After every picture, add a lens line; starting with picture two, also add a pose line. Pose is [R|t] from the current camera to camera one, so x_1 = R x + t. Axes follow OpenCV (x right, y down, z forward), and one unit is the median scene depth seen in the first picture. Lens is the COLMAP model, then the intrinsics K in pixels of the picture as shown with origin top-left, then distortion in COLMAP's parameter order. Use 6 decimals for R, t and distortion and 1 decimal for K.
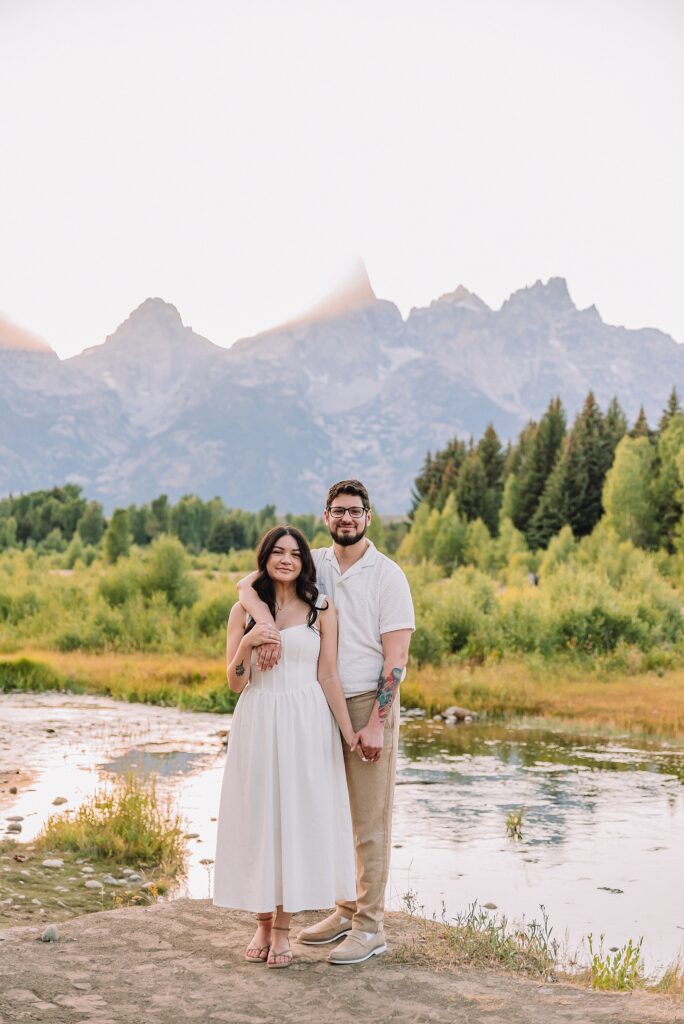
lens RADIAL K [[1543.4, 0, 347.2], [0, 1543.4, 514.5], [0, 0, 1]] dist [0.002212, 0.094664]
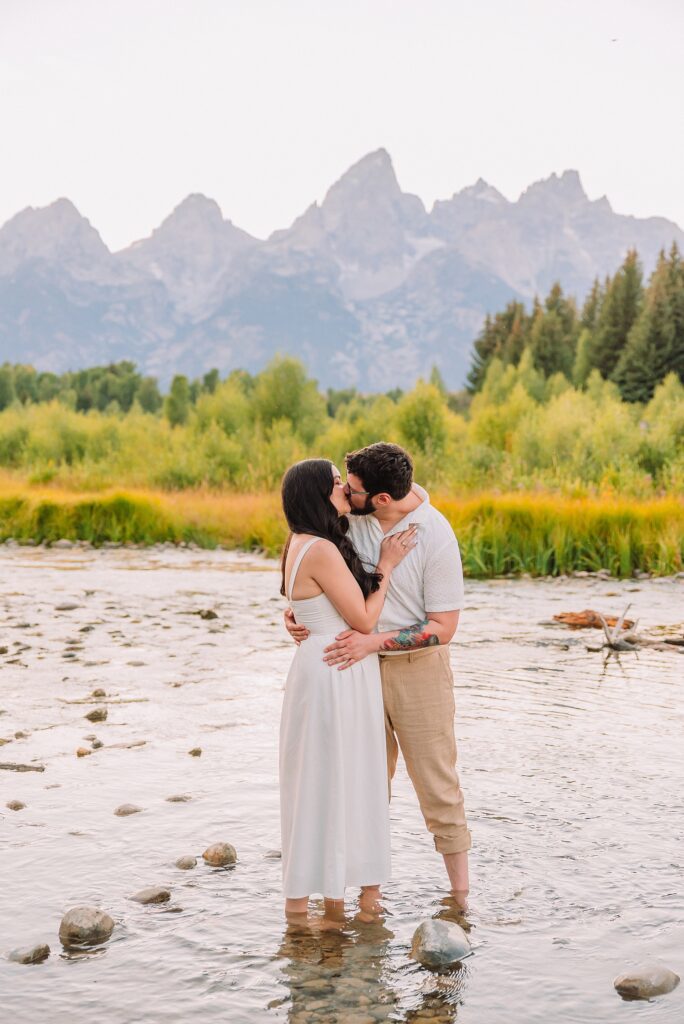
lens RADIAL K [[1406.8, 0, 337.7], [0, 1406.8, 489.7], [0, 0, 1]] dist [-0.000824, -0.038559]
pose [[0.999634, -0.006300, -0.026294, -0.028190], [0.008059, 0.997698, 0.067333, 0.014193], [0.025809, -0.067520, 0.997384, 0.112355]]
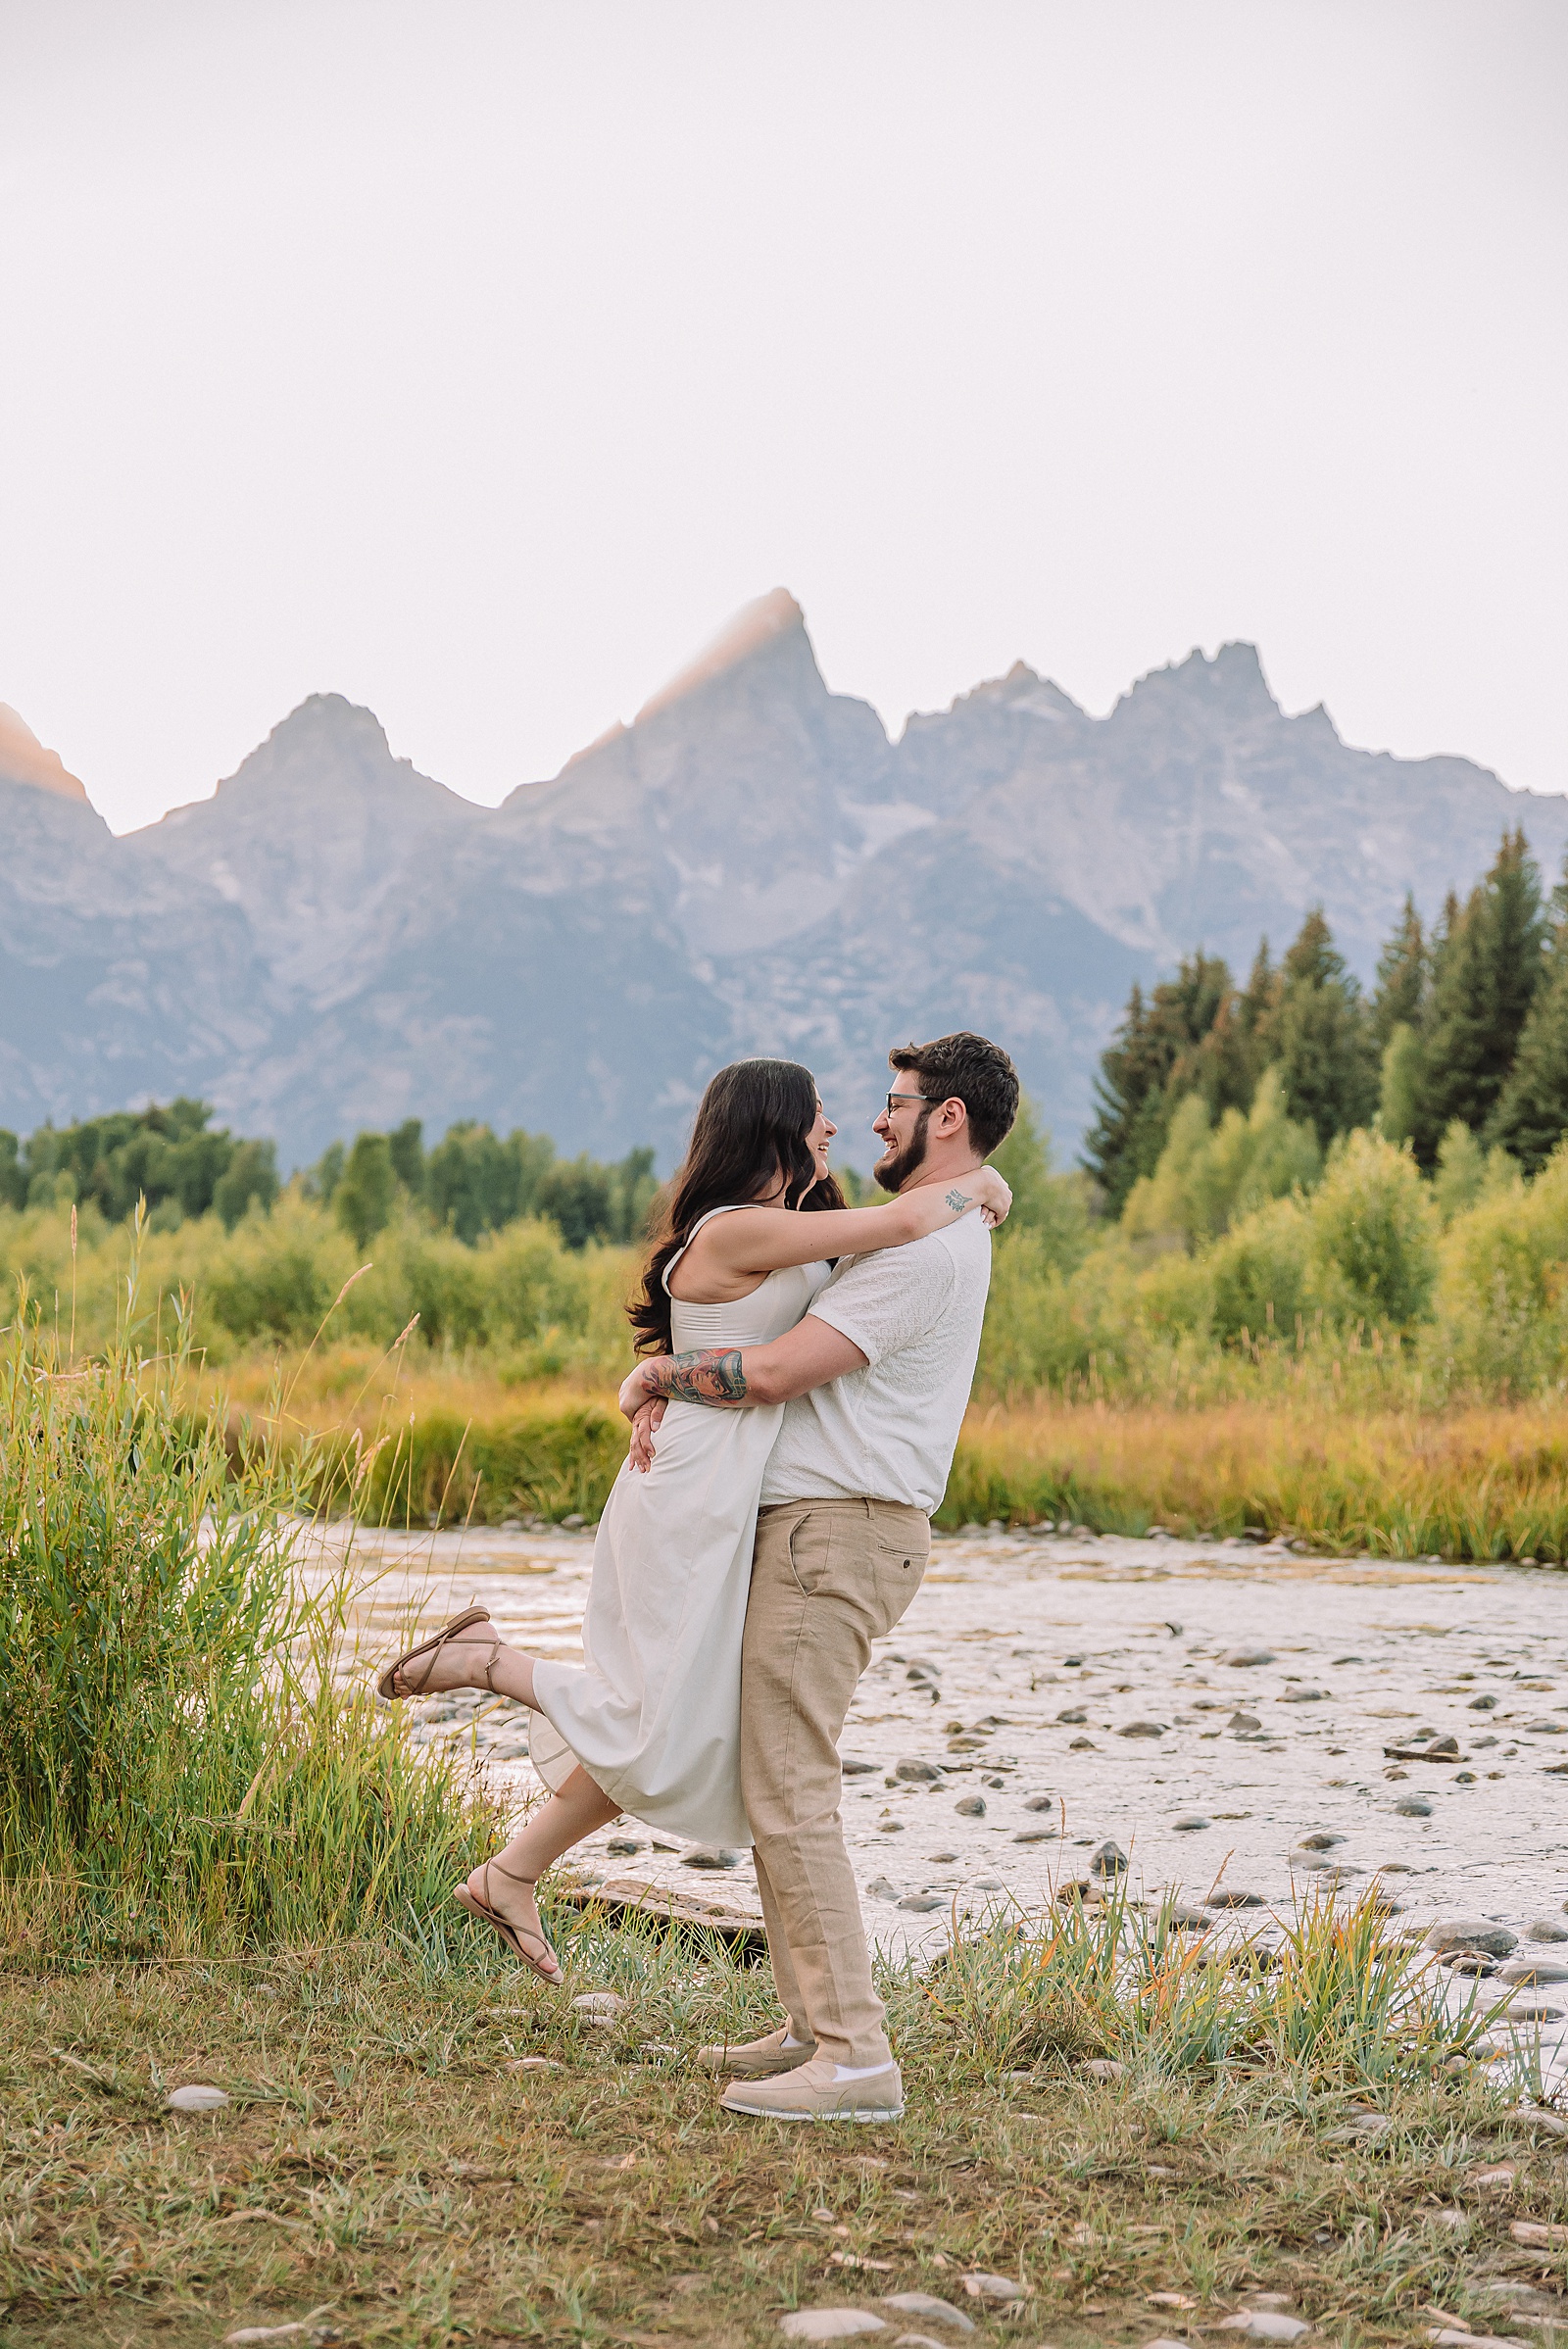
lens RADIAL K [[3475.3, 0, 789.7], [0, 3475.3, 1180.3], [0, 0, 1]] dist [0.004464, 0.009957]
pose [[0.999926, -0.006685, 0.010131, -0.064683], [0.006699, 0.999977, -0.001387, 0.015009], [-0.010121, 0.001455, 0.999948, 0.108446]]
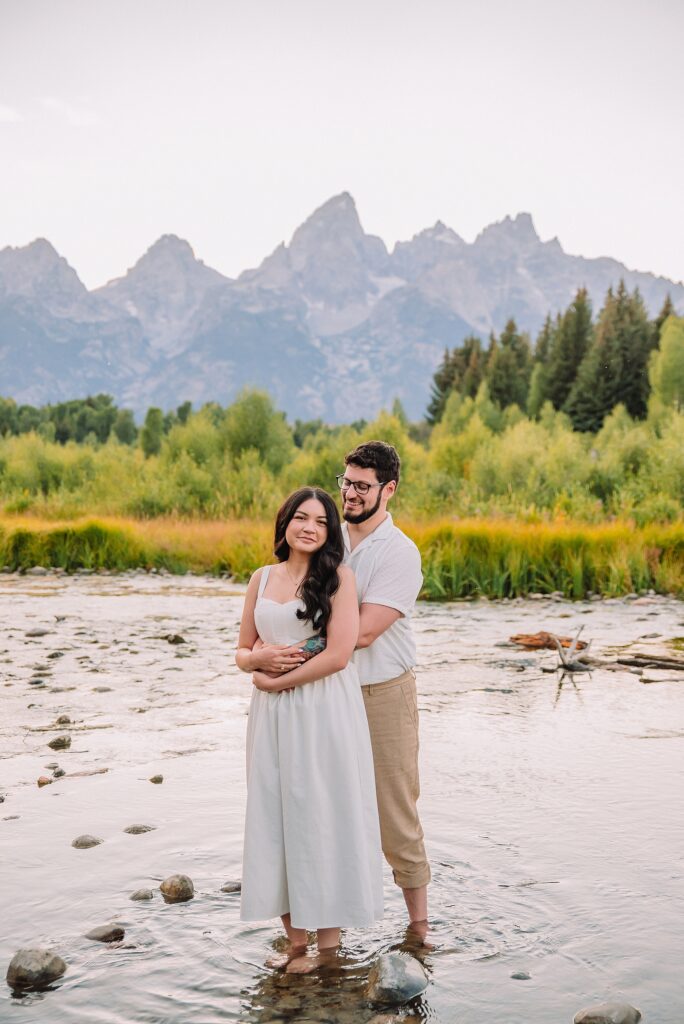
lens RADIAL K [[1332.2, 0, 352.9], [0, 1332.2, 512.4], [0, 0, 1]] dist [0.018422, 0.085173]
pose [[0.999880, -0.012613, 0.009038, -0.027902], [0.011997, 0.997800, 0.065206, 0.014258], [-0.009840, -0.065090, 0.997831, 0.114396]]
